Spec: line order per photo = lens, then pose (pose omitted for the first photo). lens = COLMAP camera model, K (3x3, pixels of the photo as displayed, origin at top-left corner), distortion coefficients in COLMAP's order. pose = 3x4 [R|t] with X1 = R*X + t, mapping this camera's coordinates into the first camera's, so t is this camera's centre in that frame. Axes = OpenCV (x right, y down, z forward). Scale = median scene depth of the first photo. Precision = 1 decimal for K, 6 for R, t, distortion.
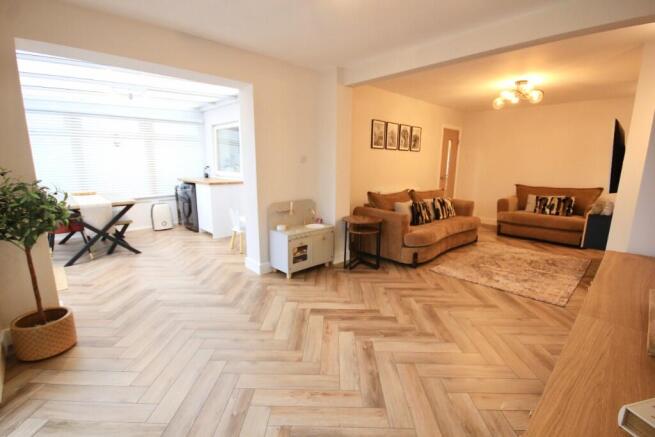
lens RADIAL K [[302.1, 0, 332.0], [0, 302.1, 222.4], [0, 0, 1]] dist [-0.004097, -0.000917]
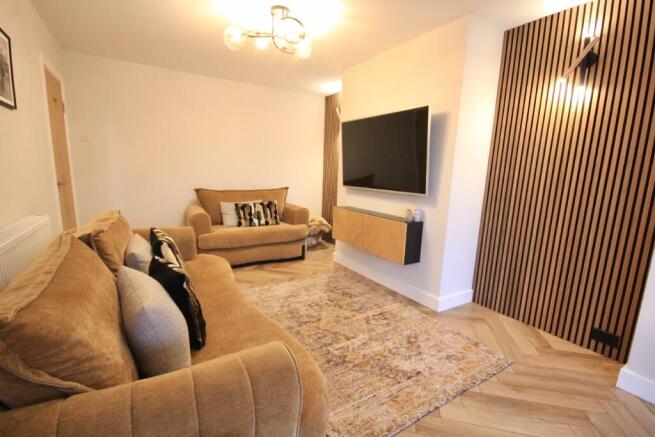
lens RADIAL K [[302.1, 0, 332.0], [0, 302.1, 222.4], [0, 0, 1]] dist [-0.004097, -0.000917]
pose [[0.211303, -0.165279, 0.963345, 0.028860], [0.154851, 0.978813, 0.133967, -0.130984], [-0.965076, 0.120867, 0.232419, 0.774993]]
